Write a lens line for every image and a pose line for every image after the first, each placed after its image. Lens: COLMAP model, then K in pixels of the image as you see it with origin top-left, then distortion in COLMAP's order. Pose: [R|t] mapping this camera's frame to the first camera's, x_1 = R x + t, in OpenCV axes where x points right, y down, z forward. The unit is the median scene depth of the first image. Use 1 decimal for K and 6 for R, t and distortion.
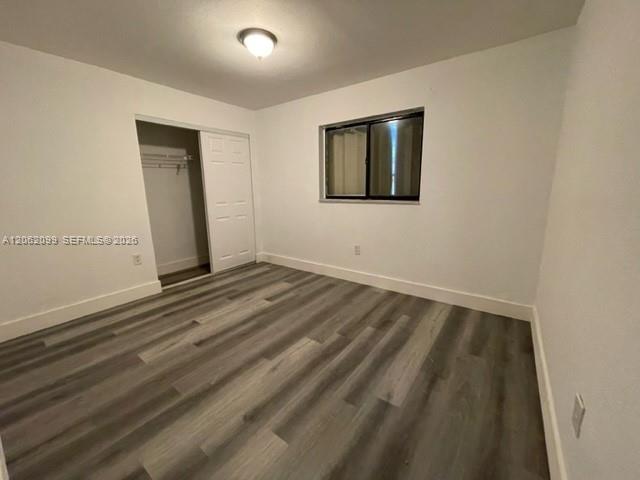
lens RADIAL K [[259.5, 0, 321.2], [0, 259.5, 235.9], [0, 0, 1]] dist [-0.002204, 0.000568]
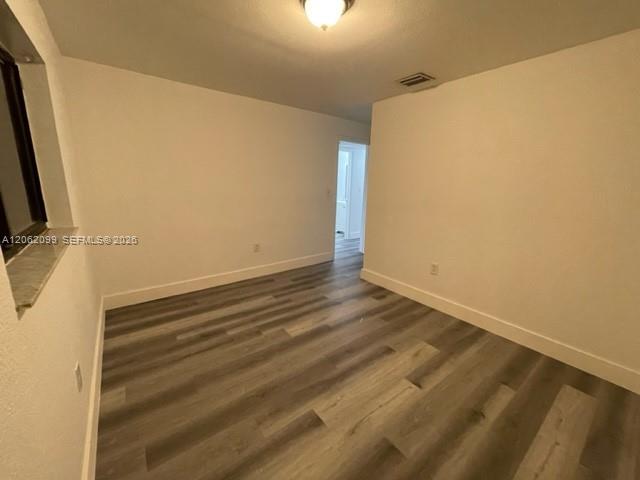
lens RADIAL K [[259.5, 0, 321.2], [0, 259.5, 235.9], [0, 0, 1]] dist [-0.002204, 0.000568]
pose [[-0.959976, -0.070078, 0.271175, -0.436371], [0.041841, 0.921447, 0.386244, -0.407668], [-0.276940, 0.382131, -0.881635, 1.742048]]
